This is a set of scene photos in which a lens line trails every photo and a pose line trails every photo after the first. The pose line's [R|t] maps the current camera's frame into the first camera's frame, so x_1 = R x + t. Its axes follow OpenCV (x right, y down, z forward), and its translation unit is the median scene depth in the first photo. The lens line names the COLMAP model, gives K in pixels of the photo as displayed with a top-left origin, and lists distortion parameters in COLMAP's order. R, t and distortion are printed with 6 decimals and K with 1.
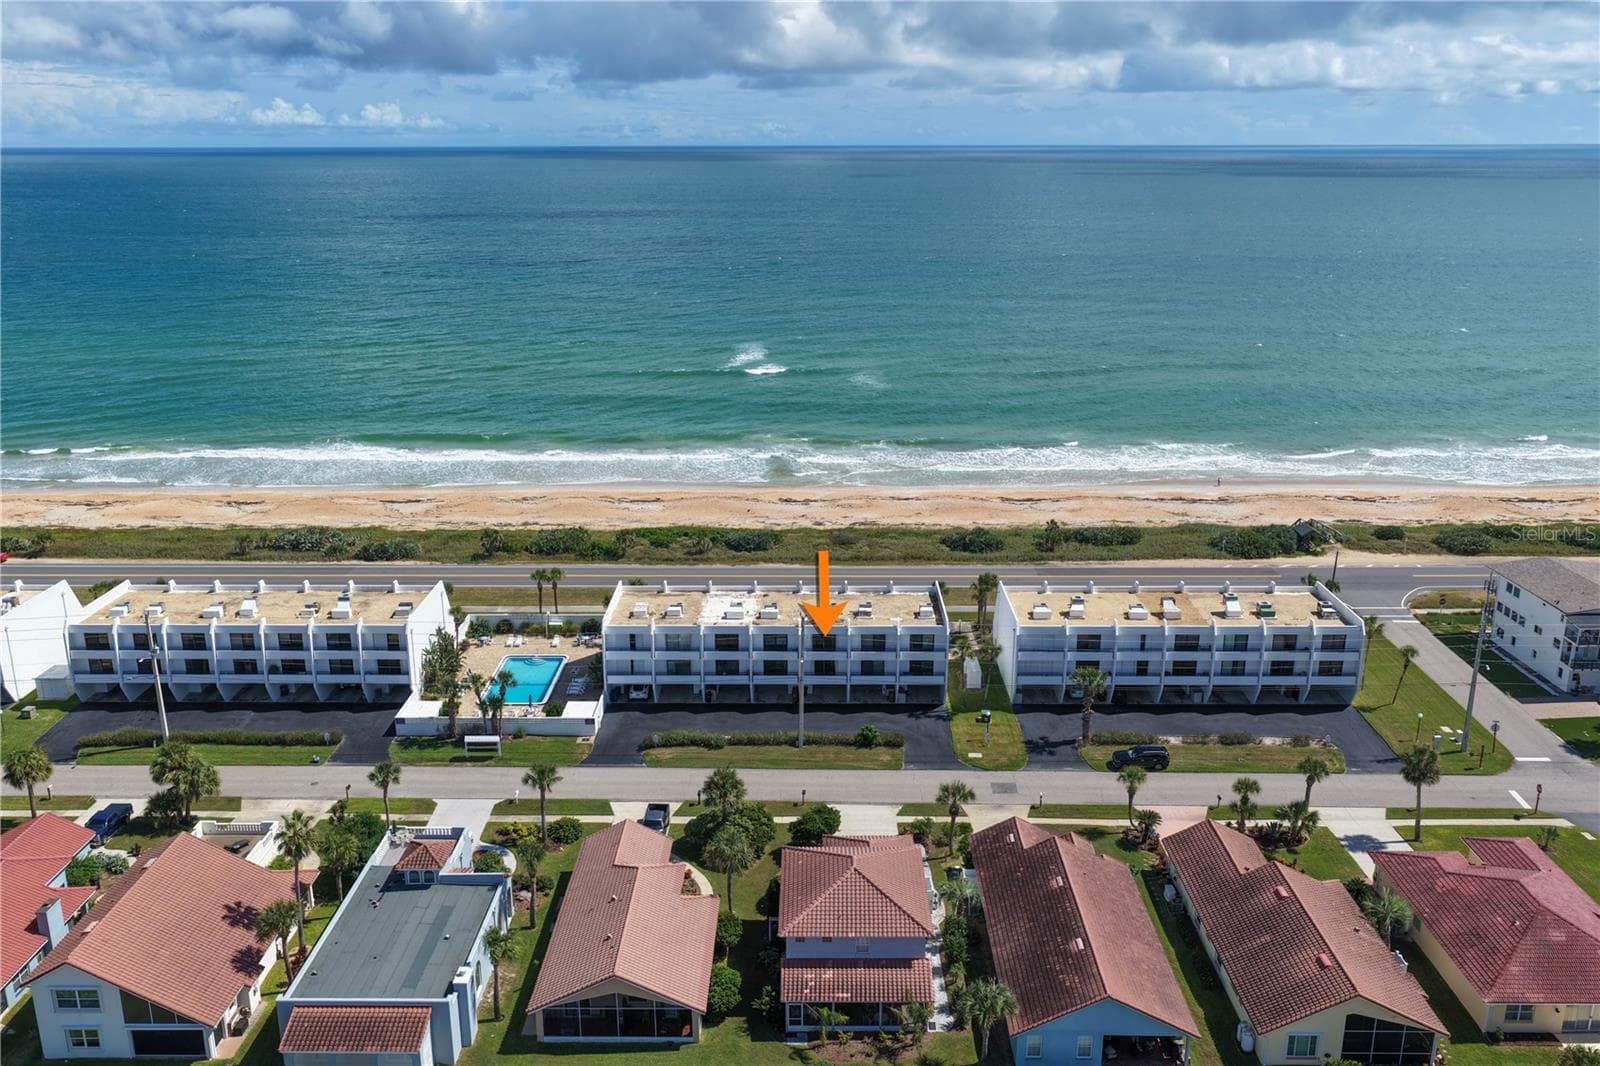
lens RADIAL K [[1323.3, 0, 800.0], [0, 1323.3, 533.0], [0, 0, 1]] dist [-0.000053, 0.007787]
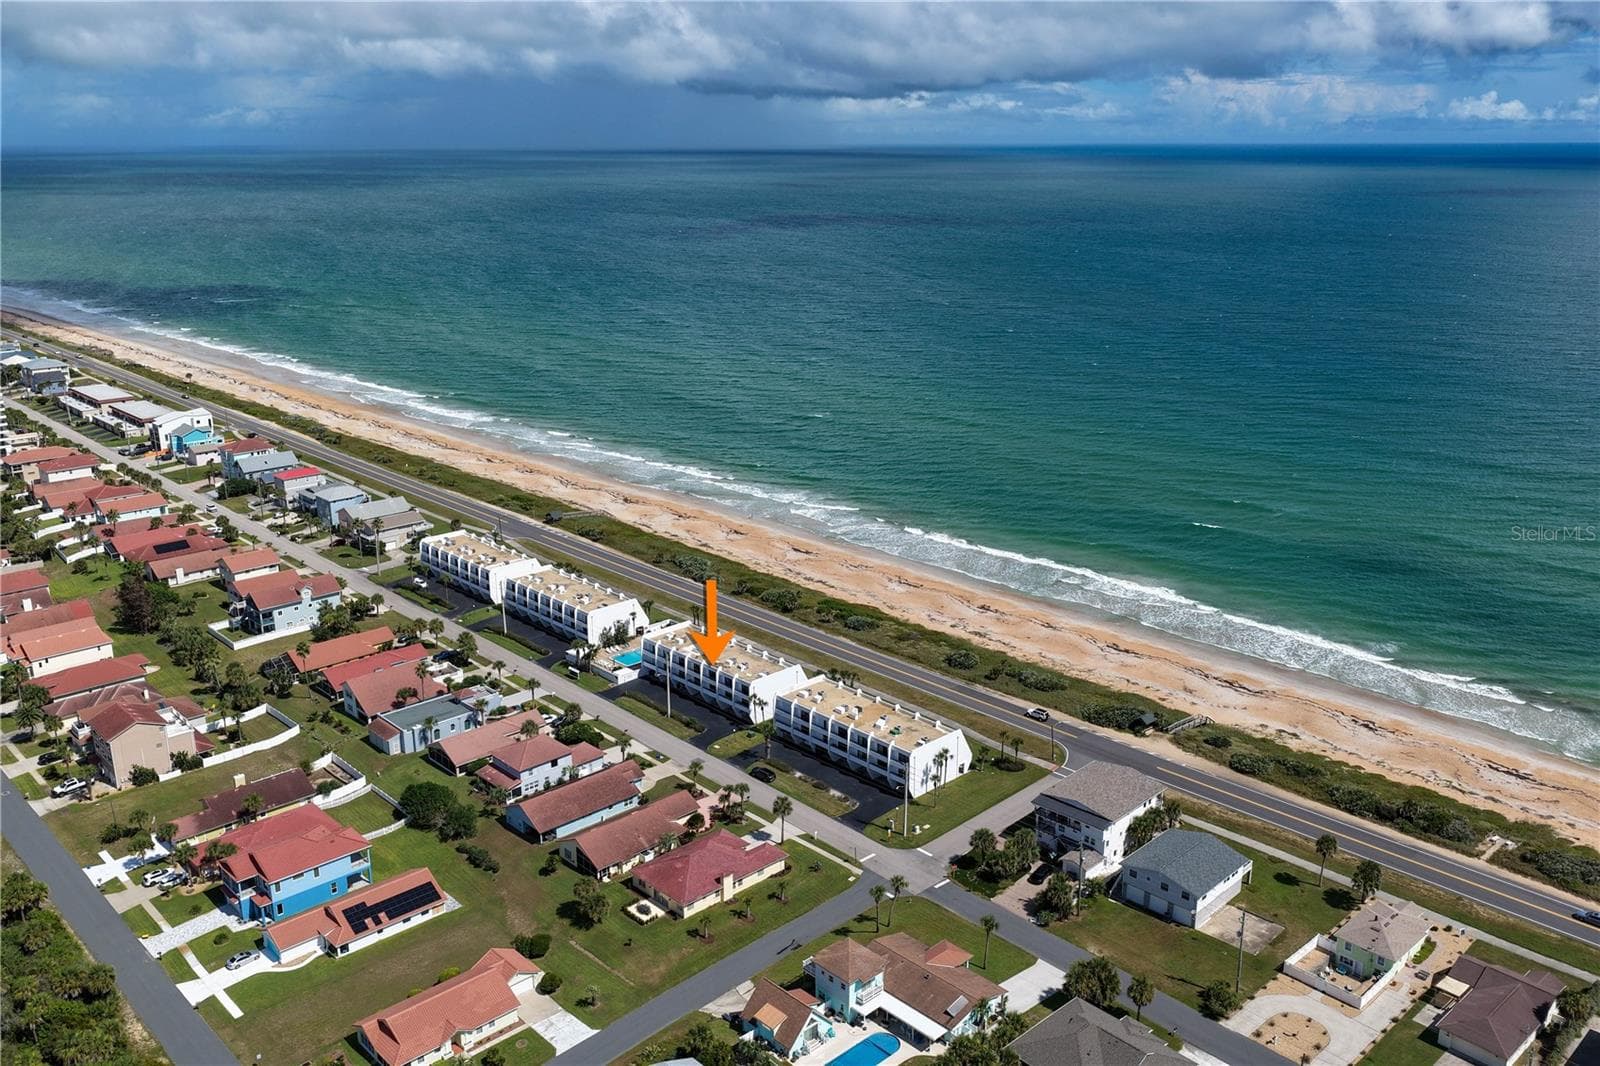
lens RADIAL K [[1323.3, 0, 800.0], [0, 1323.3, 533.0], [0, 0, 1]] dist [-0.000053, 0.007787]
pose [[0.690379, 0.206246, -0.693426, 1.435507], [-0.204192, 0.975082, 0.086724, -0.322139], [0.694034, 0.081720, 0.715290, -0.339843]]
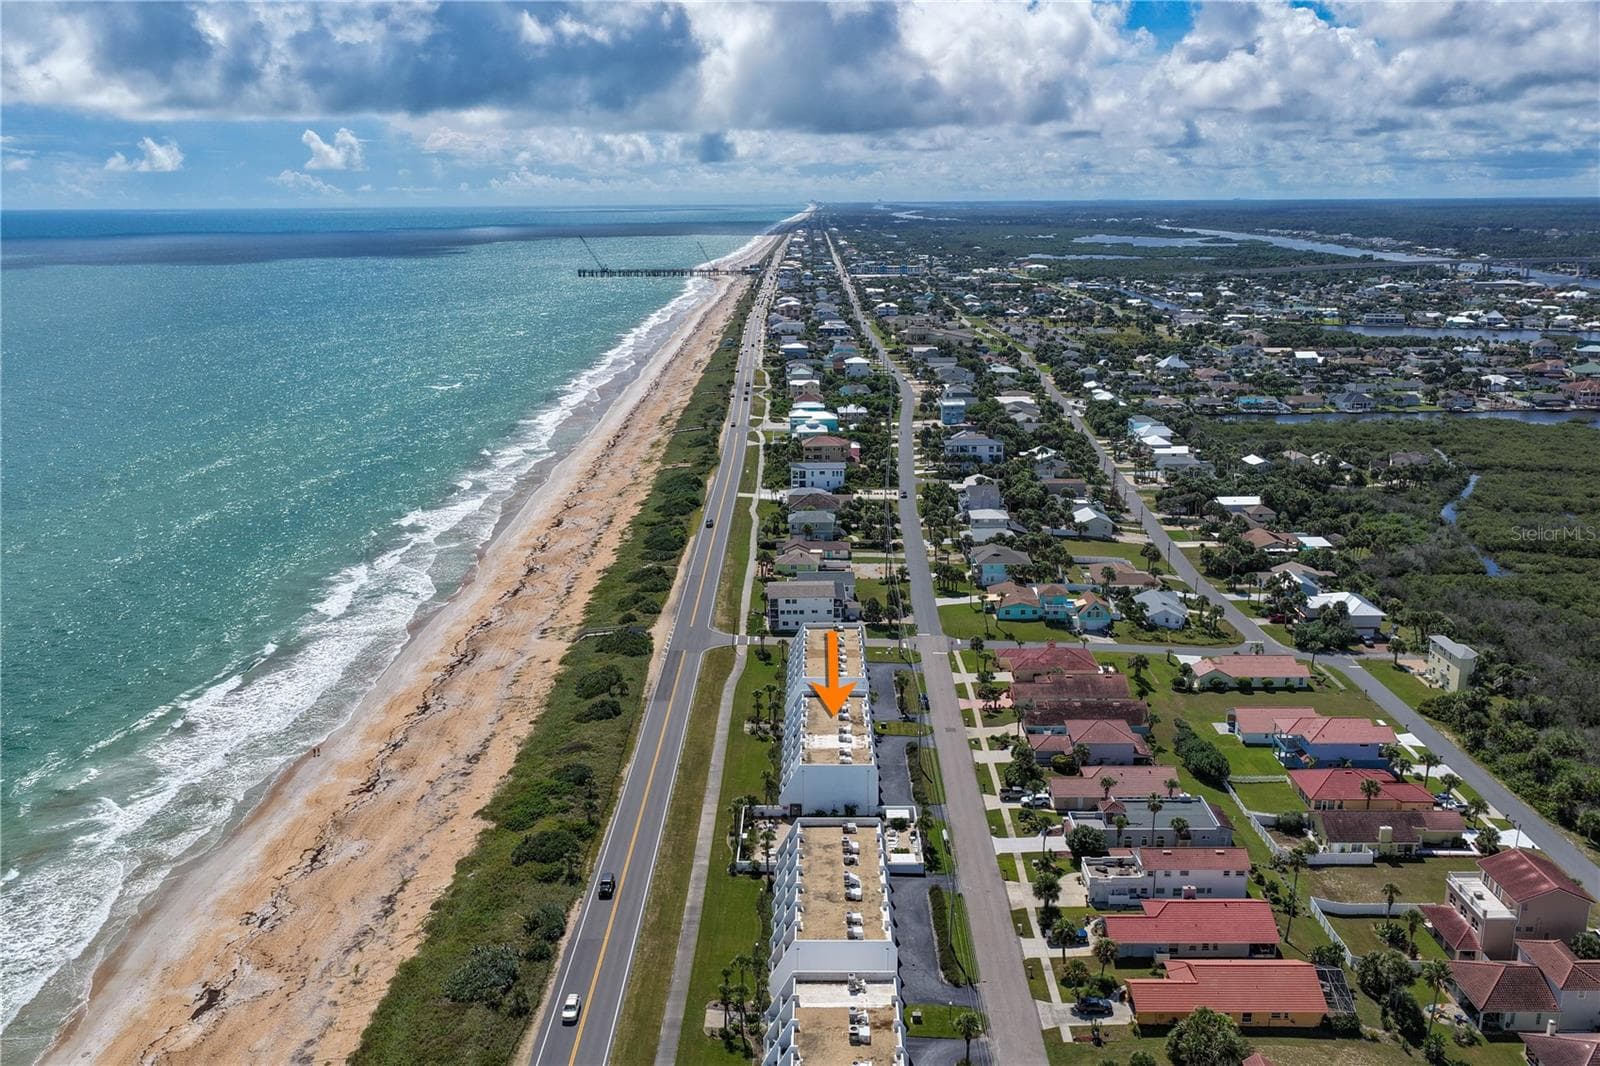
lens RADIAL K [[1323.3, 0, 800.0], [0, 1323.3, 533.0], [0, 0, 1]] dist [-0.000053, 0.007787]
pose [[0.005254, -0.245245, 0.969447, -1.682425], [0.290425, 0.928048, 0.233198, -0.617367], [-0.956883, 0.280326, 0.076101, 0.875823]]
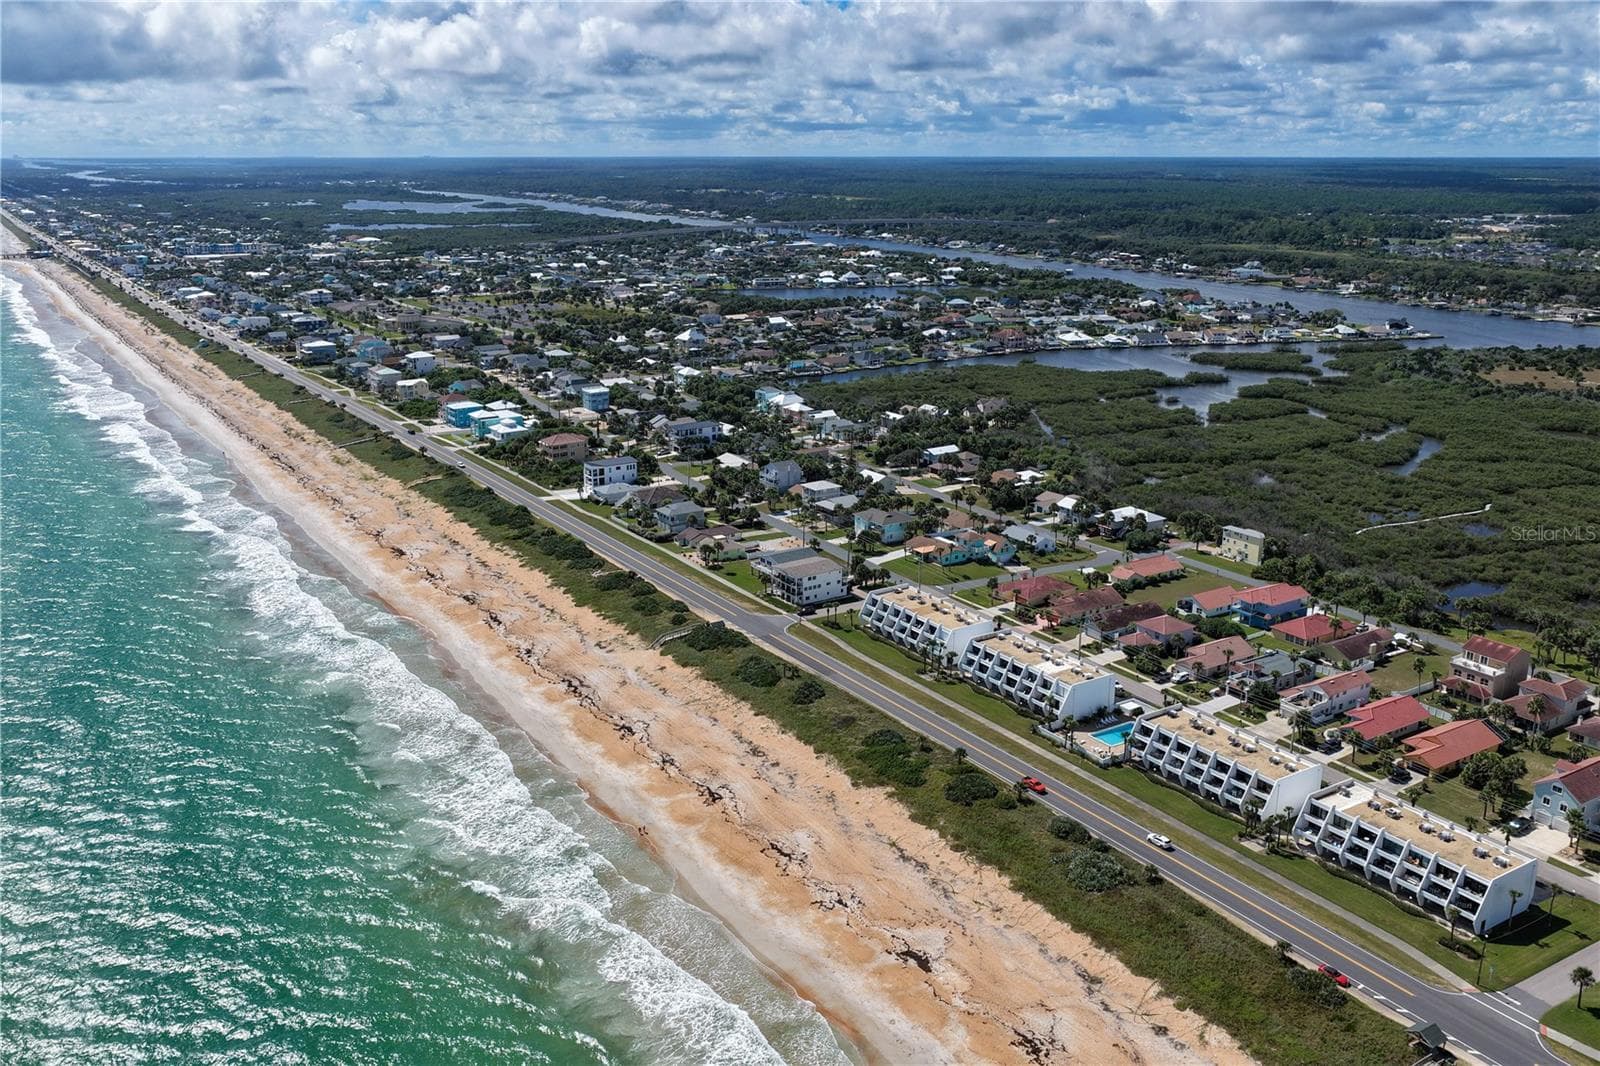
lens RADIAL K [[1323.3, 0, 800.0], [0, 1323.3, 533.0], [0, 0, 1]] dist [-0.000053, 0.007787]
pose [[-0.542344, -0.231895, 0.807519, -1.595001], [0.239725, 0.878484, 0.413277, -1.180232], [-0.805230, 0.417721, -0.420850, 2.245064]]
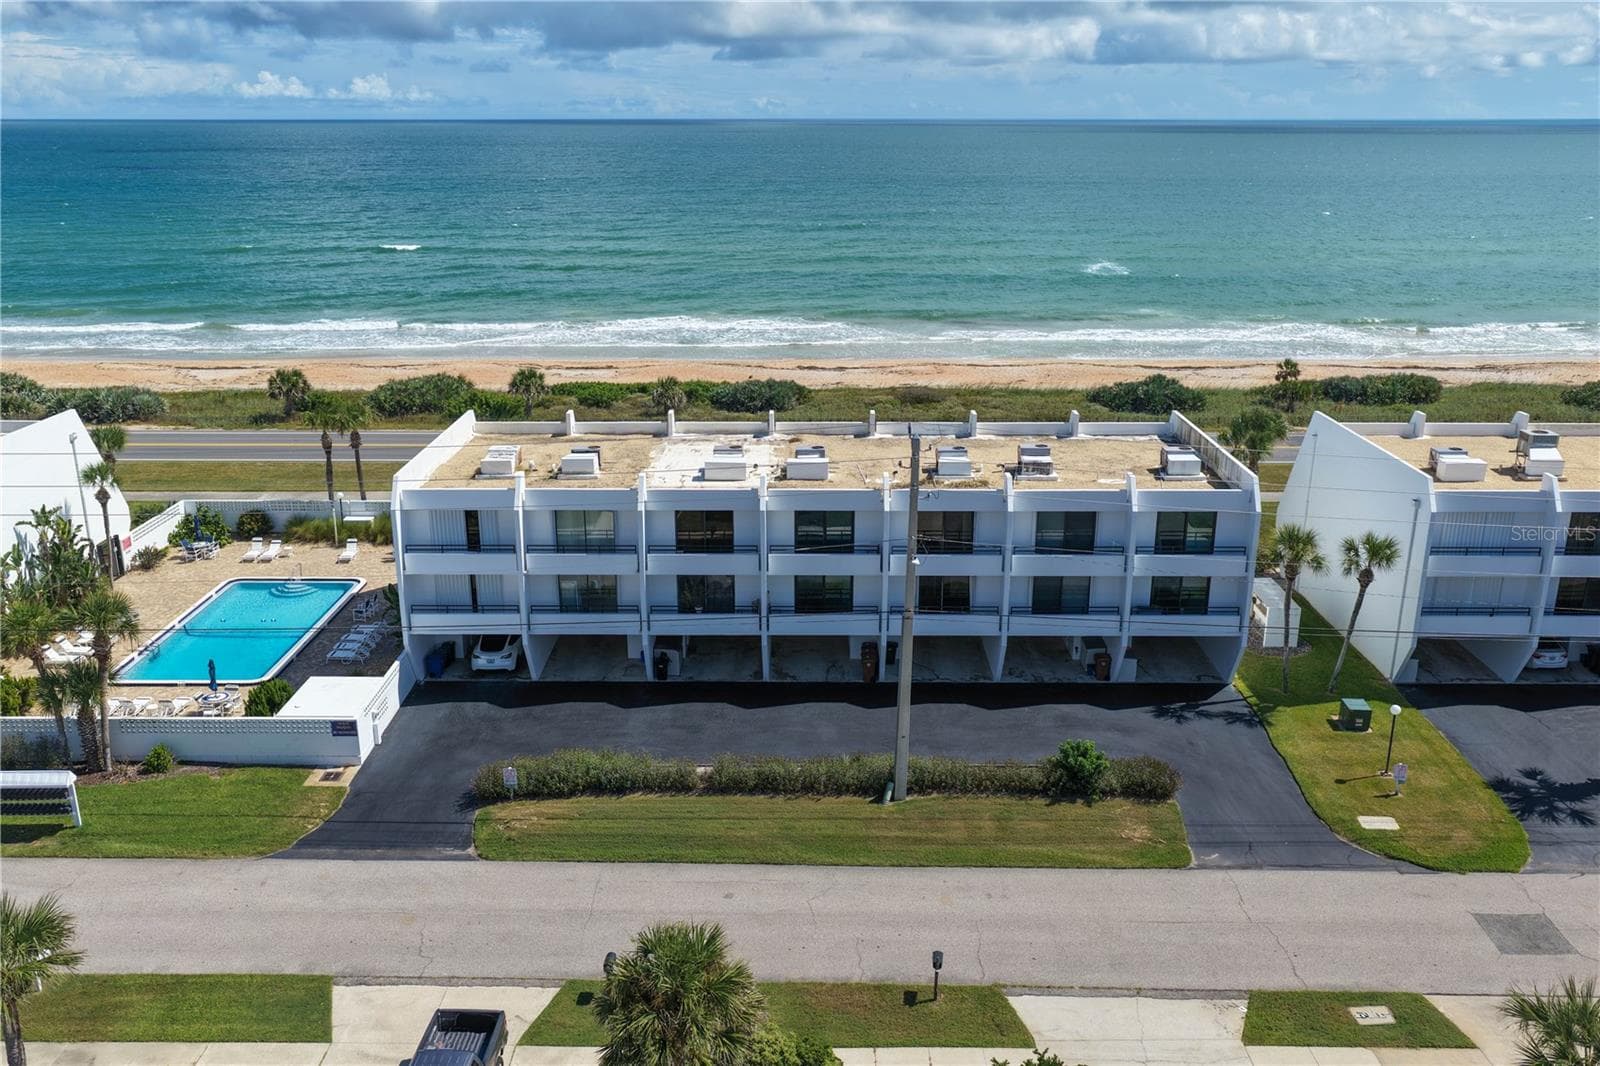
lens RADIAL K [[1323.3, 0, 800.0], [0, 1323.3, 533.0], [0, 0, 1]] dist [-0.000053, 0.007787]
pose [[0.999983, 0.001646, 0.005610, -0.028309], [-0.001739, 0.999861, 0.016592, 0.076412], [-0.005582, -0.016602, 0.999847, 0.595084]]
